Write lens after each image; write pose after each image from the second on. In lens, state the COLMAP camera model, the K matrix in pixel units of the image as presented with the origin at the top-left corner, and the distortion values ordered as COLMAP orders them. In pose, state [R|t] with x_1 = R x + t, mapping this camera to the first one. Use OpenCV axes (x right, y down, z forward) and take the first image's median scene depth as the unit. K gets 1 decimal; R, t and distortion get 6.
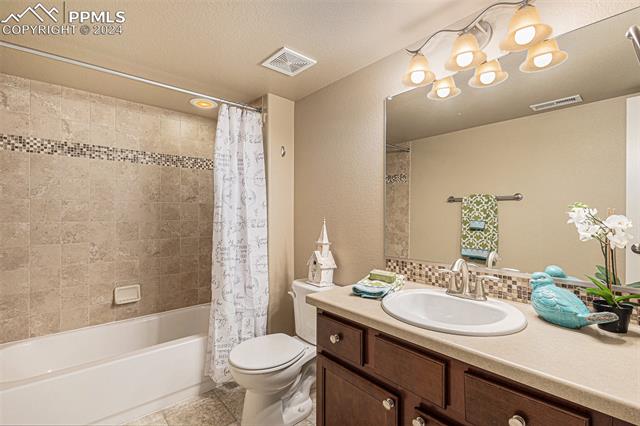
lens RADIAL K [[294.5, 0, 321.5], [0, 294.5, 215.0], [0, 0, 1]] dist [0.003028, 0.000345]
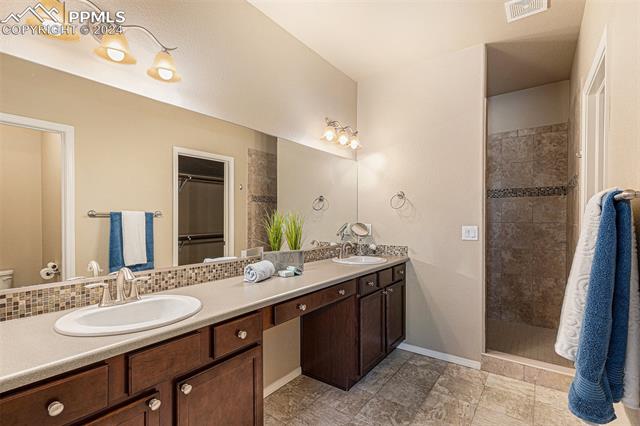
lens RADIAL K [[294.5, 0, 321.5], [0, 294.5, 215.0], [0, 0, 1]] dist [0.003028, 0.000345]
pose [[-0.212054, 0.007964, 0.977226, -0.937269], [-0.000327, 0.999966, -0.008221, -0.057341], [-0.977258, -0.002063, -0.212044, 0.613984]]
